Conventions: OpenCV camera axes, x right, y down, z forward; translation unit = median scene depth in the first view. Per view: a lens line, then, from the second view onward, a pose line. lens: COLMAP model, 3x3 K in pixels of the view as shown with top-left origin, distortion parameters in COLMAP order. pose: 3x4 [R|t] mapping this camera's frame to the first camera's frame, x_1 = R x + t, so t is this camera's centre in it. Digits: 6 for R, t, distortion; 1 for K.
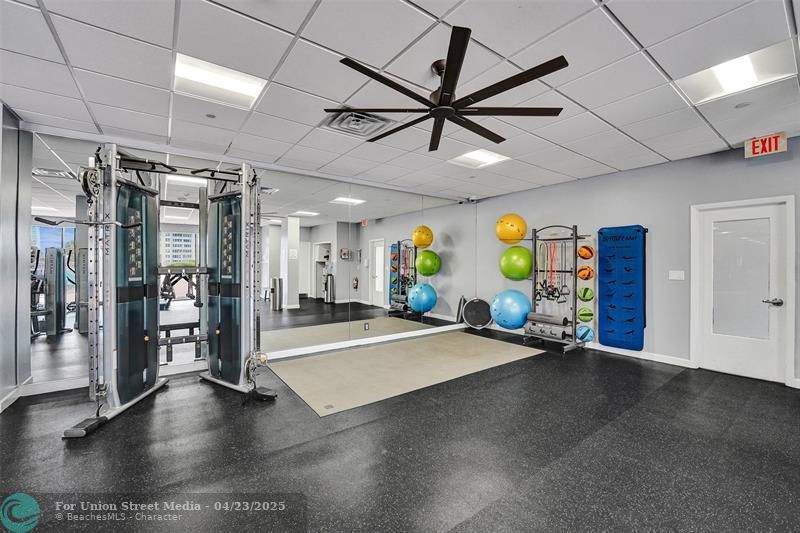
lens RADIAL K [[336.2, 0, 400.0], [0, 336.2, 266.5], [0, 0, 1]] dist [-0.015189, 0.000360]
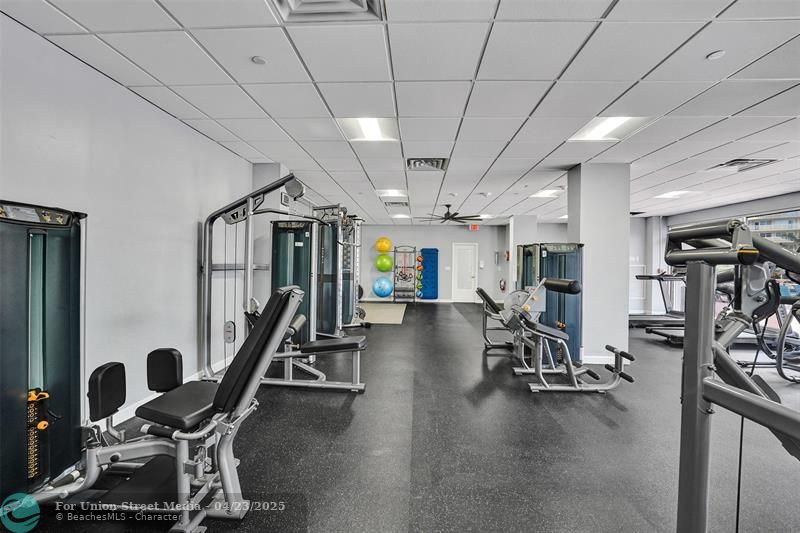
lens RADIAL K [[331.8, 0, 400.4], [0, 331.8, 264.2], [0, 0, 1]] dist [-0.018857, 0.000305]
pose [[0.622872, 0.000074, 0.782324, -1.174868], [-0.005926, 0.999972, 0.004624, -0.013613], [-0.782301, -0.007516, 0.622855, -0.274738]]
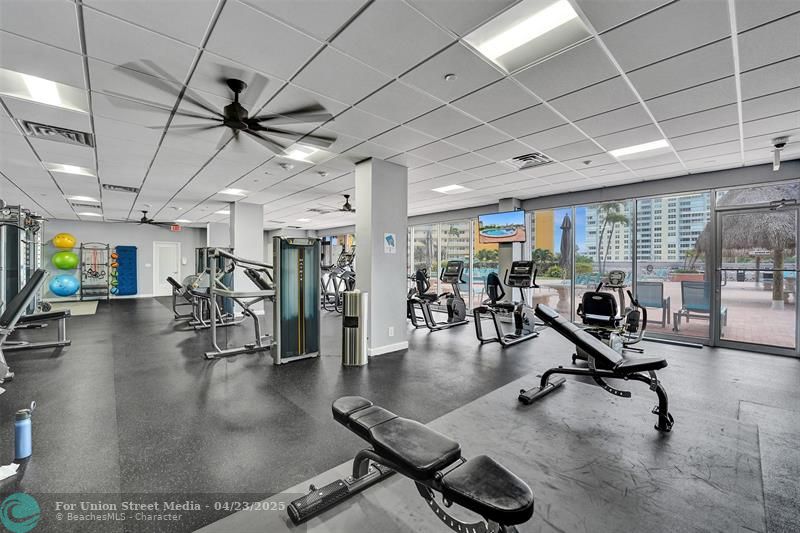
lens RADIAL K [[331.8, 0, 400.4], [0, 331.8, 264.2], [0, 0, 1]] dist [-0.018857, 0.000305]
pose [[-0.105349, -0.009839, 0.994387, -1.734981], [-0.000413, 0.999951, 0.009850, -0.006974], [-0.994435, 0.000627, -0.105348, -0.665027]]
